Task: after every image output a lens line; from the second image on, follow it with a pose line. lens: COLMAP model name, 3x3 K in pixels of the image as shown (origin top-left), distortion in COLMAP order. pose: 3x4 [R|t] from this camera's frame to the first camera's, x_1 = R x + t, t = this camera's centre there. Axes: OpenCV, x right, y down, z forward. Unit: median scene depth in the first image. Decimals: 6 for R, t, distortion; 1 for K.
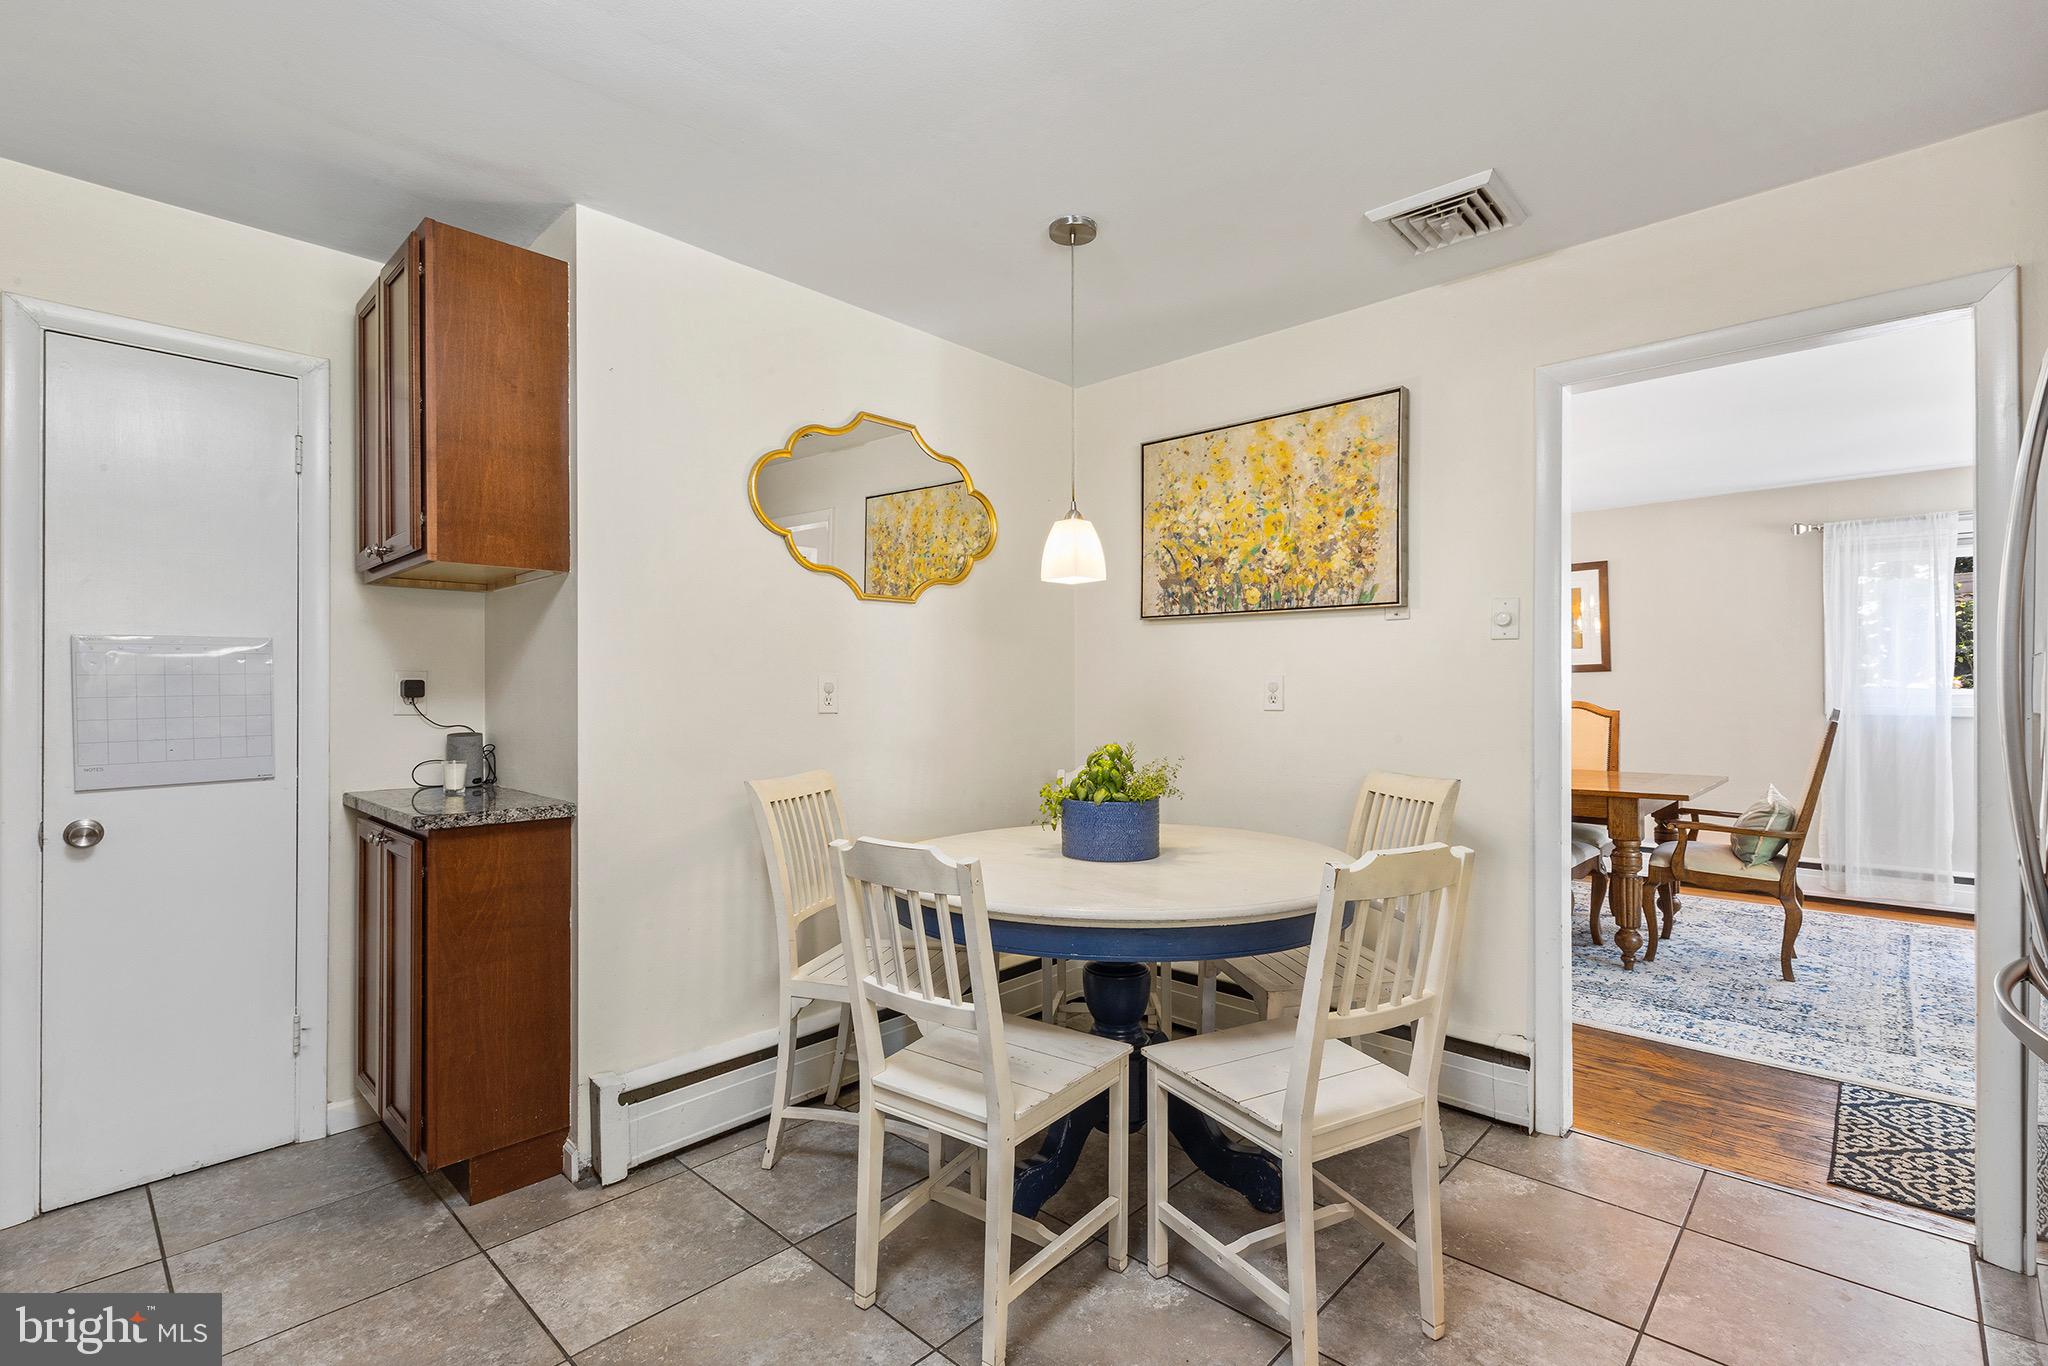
lens RADIAL K [[932.6, 0, 1032.6], [0, 932.6, 668.8], [0, 0, 1]] dist [0.005366, 0.000620]
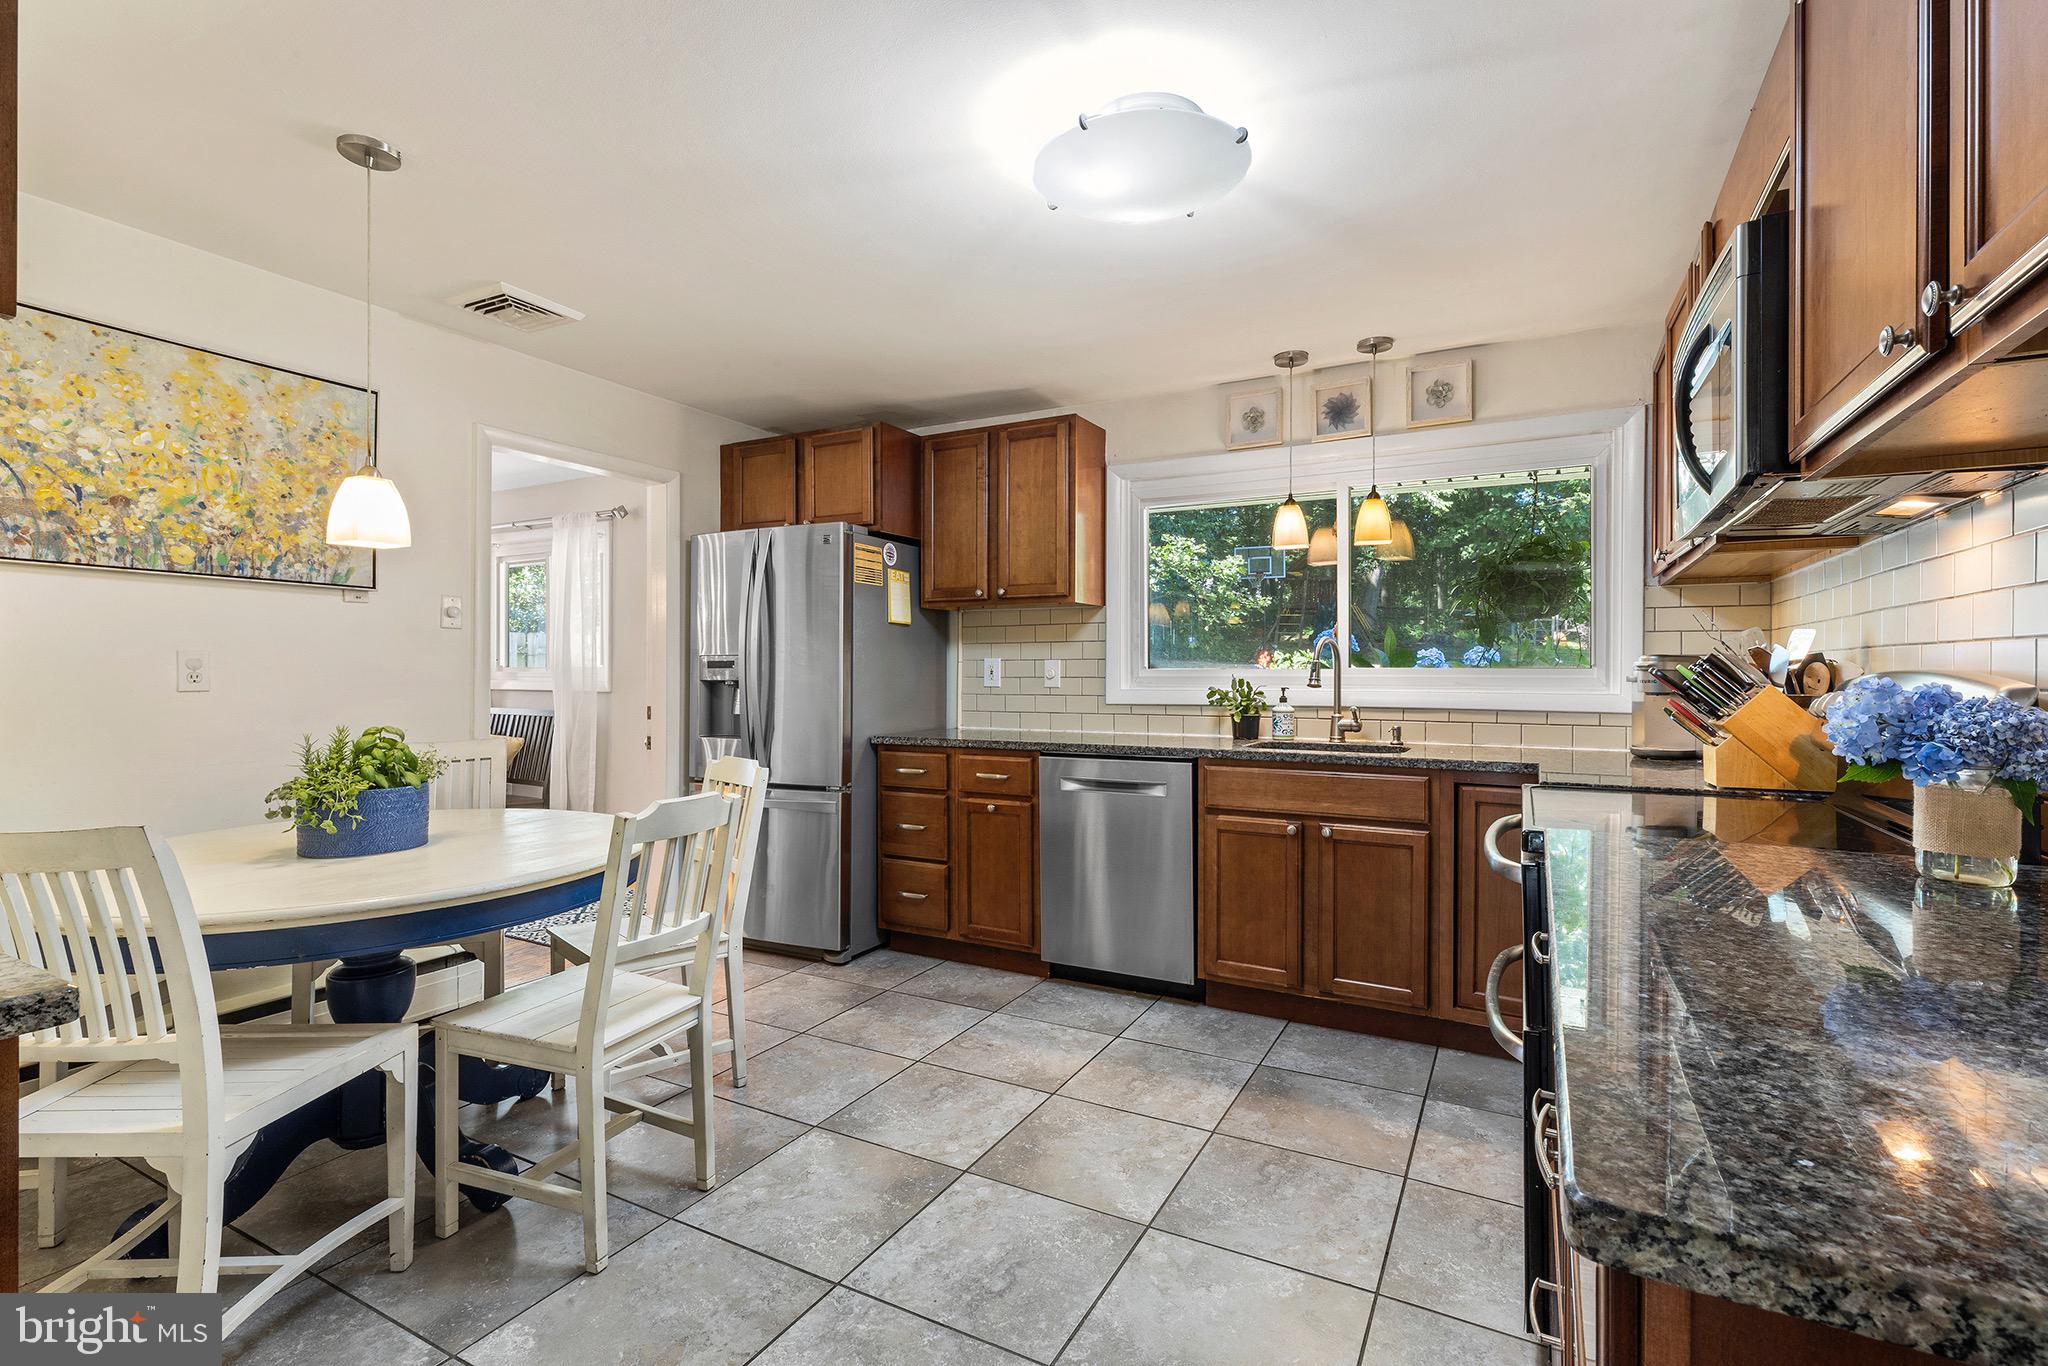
lens RADIAL K [[932.6, 0, 1029.5], [0, 932.6, 683.3], [0, 0, 1]] dist [0.005366, 0.000620]
pose [[-0.236554, -0.003696, 0.971611, -0.772997], [-0.019926, 0.999801, -0.001048, 0.023790], [-0.971414, -0.019608, -0.236581, 0.464570]]
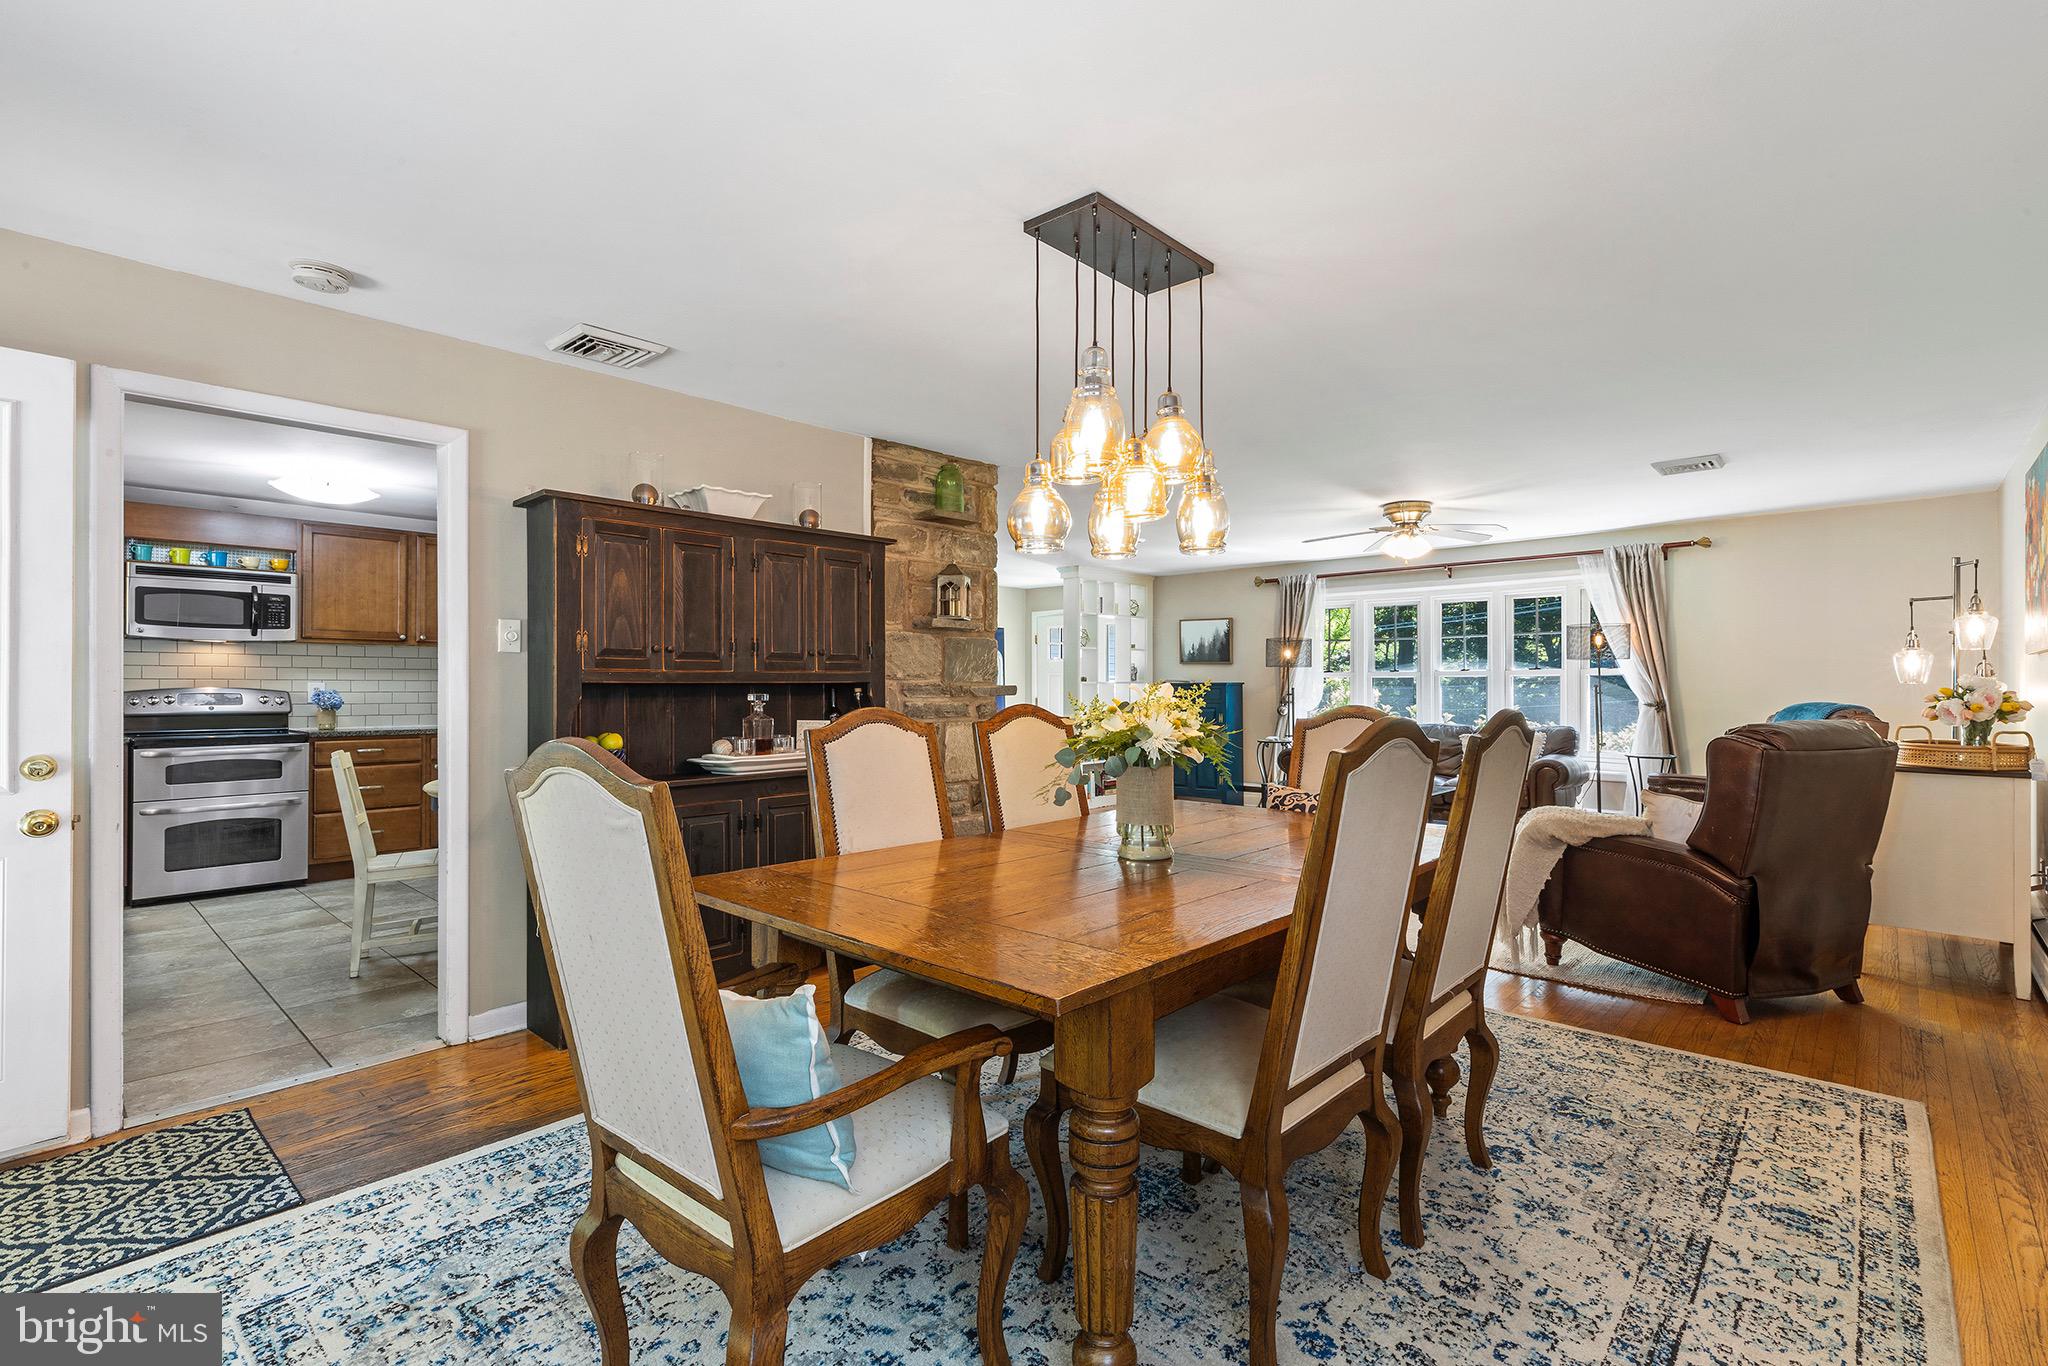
lens RADIAL K [[932.6, 0, 1032.1], [0, 932.6, 680.5], [0, 0, 1]] dist [0.005366, 0.000620]
pose [[0.005419, -0.002587, -0.999982, 1.446006], [0.023497, 0.999721, -0.002459, 0.029017], [0.999709, -0.023484, 0.005478, 1.418157]]
